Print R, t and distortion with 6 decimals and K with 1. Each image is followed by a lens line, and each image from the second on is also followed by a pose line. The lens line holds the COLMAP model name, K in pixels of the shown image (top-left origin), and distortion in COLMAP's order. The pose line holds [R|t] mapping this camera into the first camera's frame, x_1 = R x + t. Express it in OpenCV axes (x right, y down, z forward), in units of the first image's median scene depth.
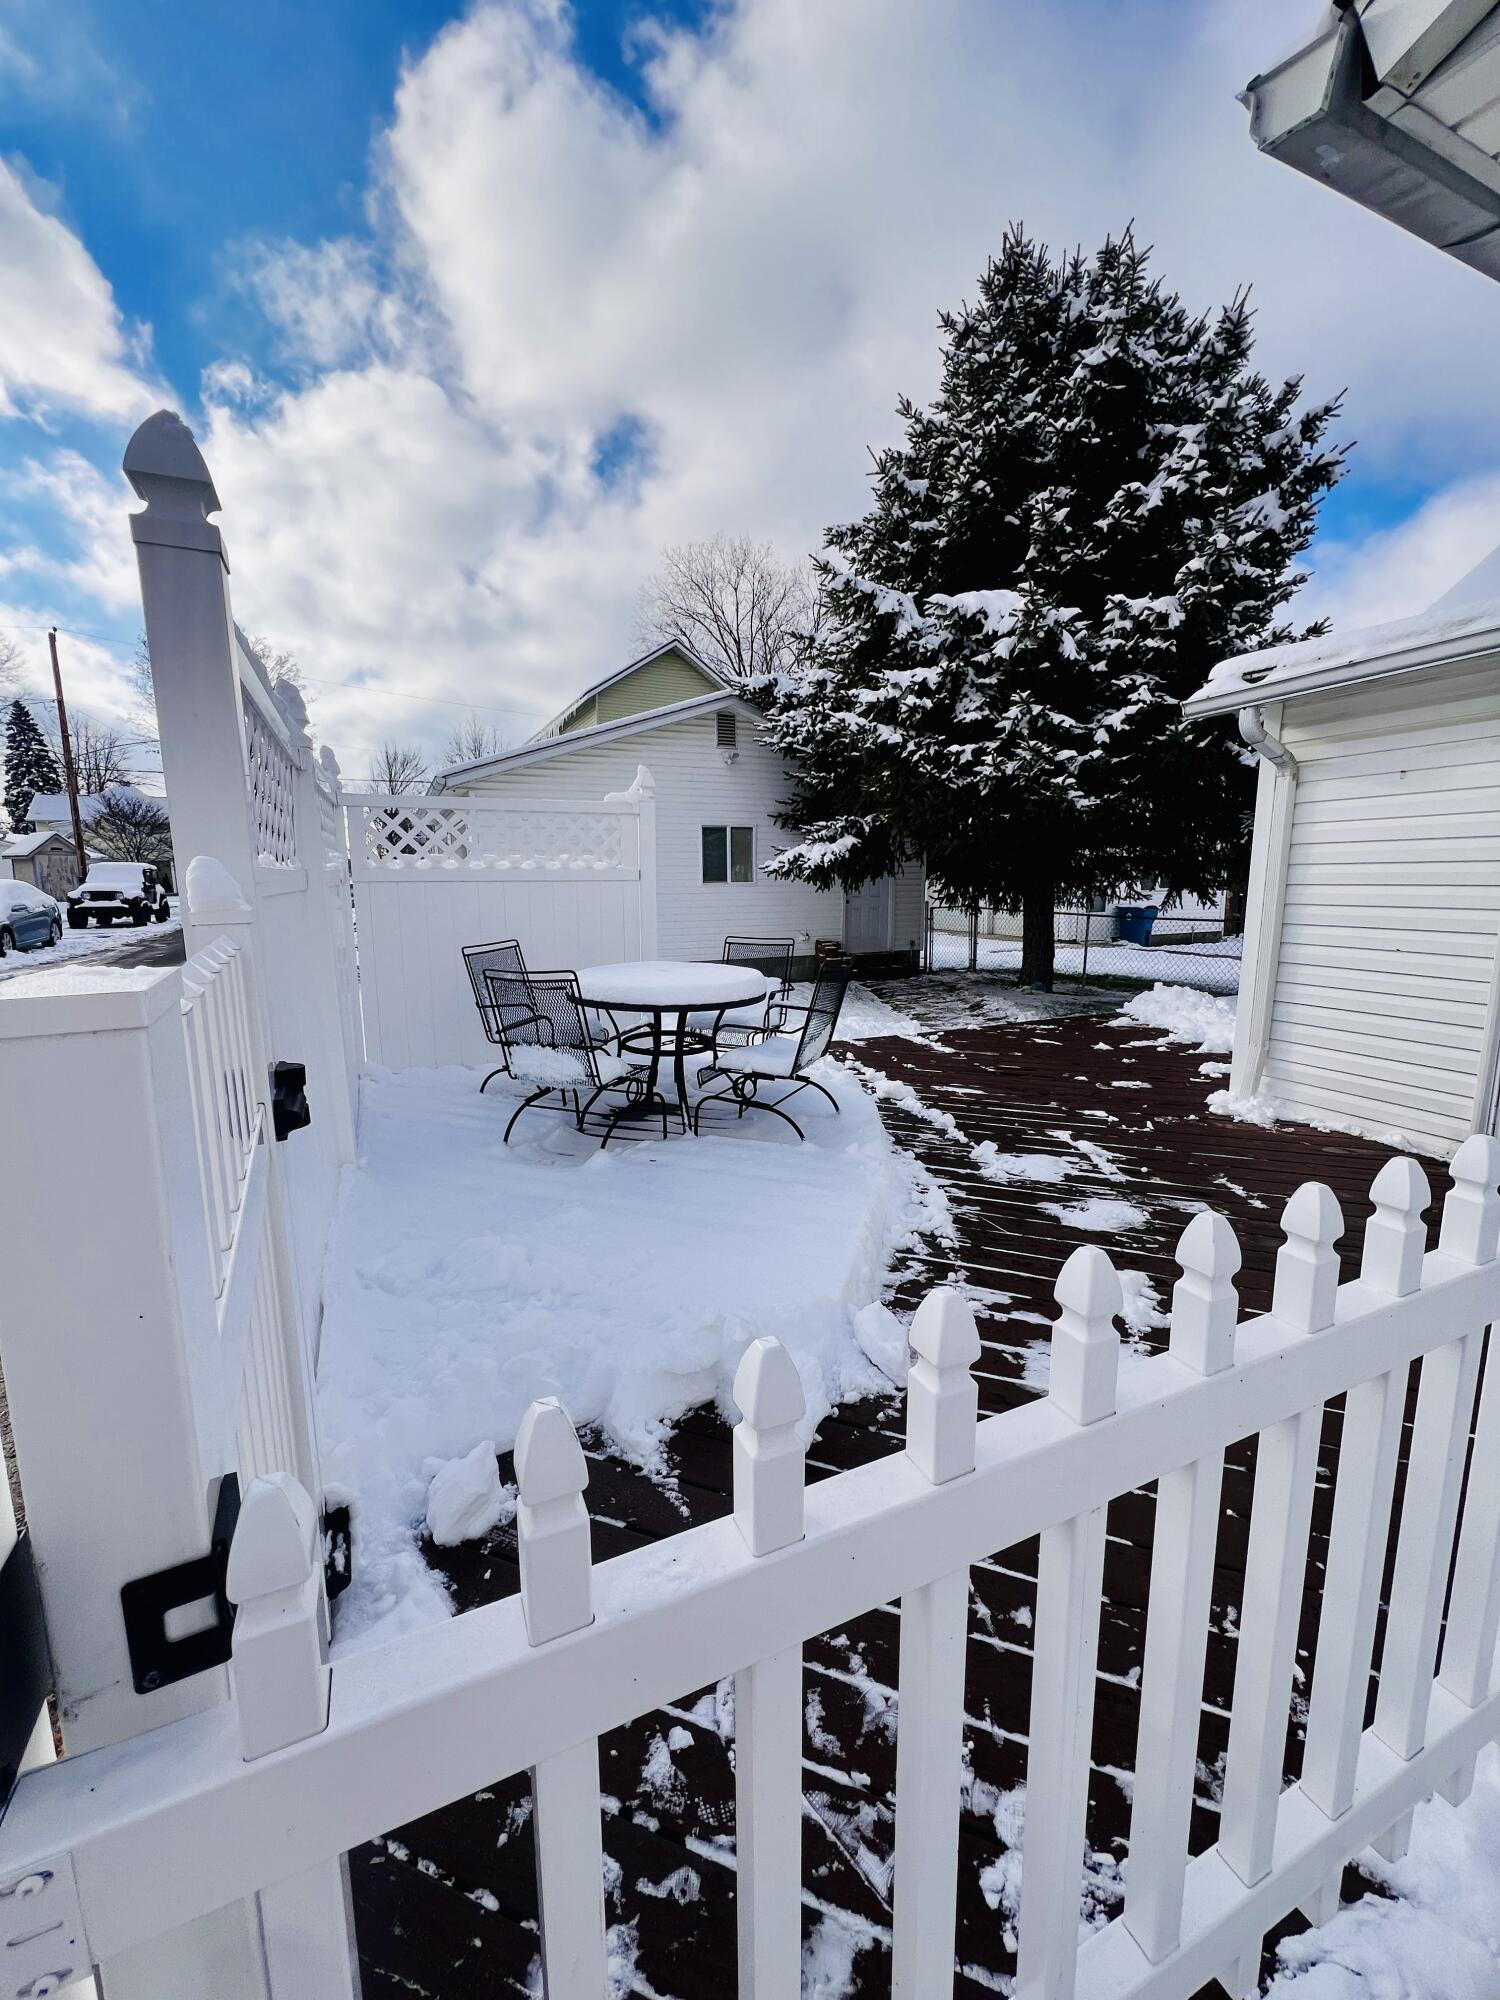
lens RADIAL K [[801.0, 0, 750.0], [0, 801.0, 1000.0], [0, 0, 1]] dist [-0.001973, 0.000299]
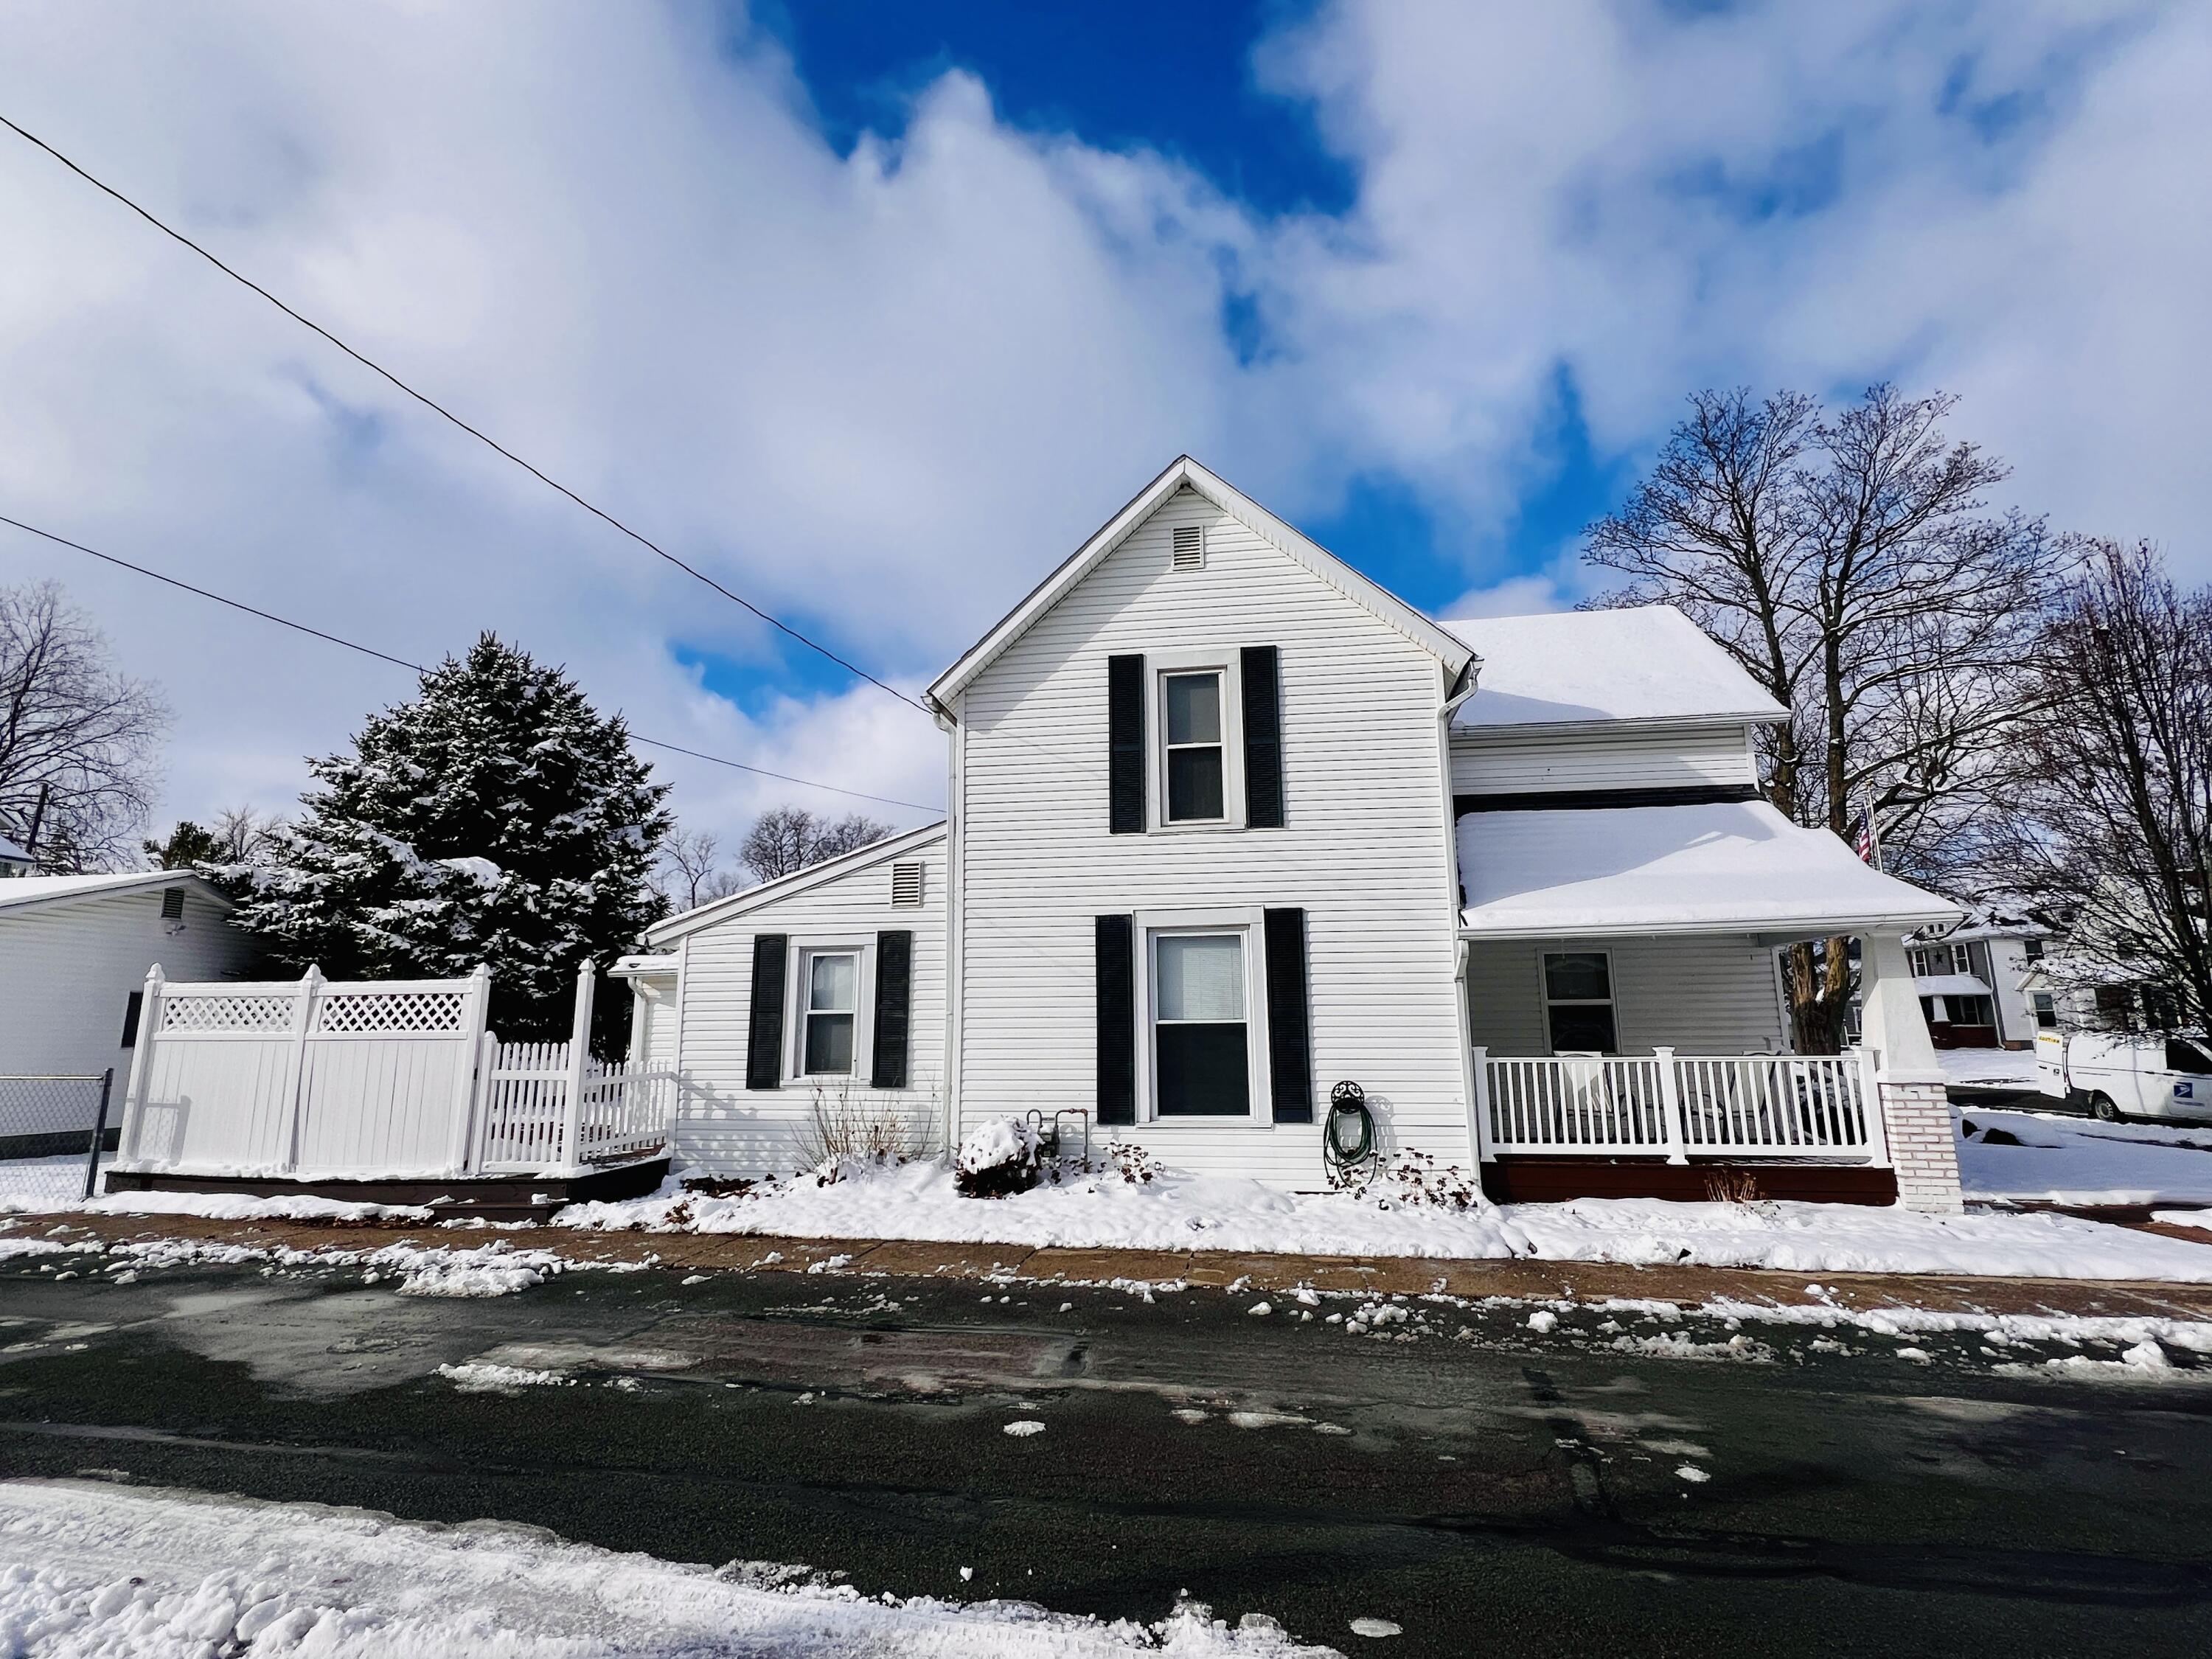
lens RADIAL K [[1165.3, 0, 1111.9], [0, 1165.3, 817.2], [0, 0, 1]] dist [0.021686, 0.000162]
pose [[0.586386, 0.156485, 0.794773, -0.842303], [0.126192, 0.951536, -0.280455, 0.225848], [-0.800142, 0.264749, 0.538220, -1.311931]]
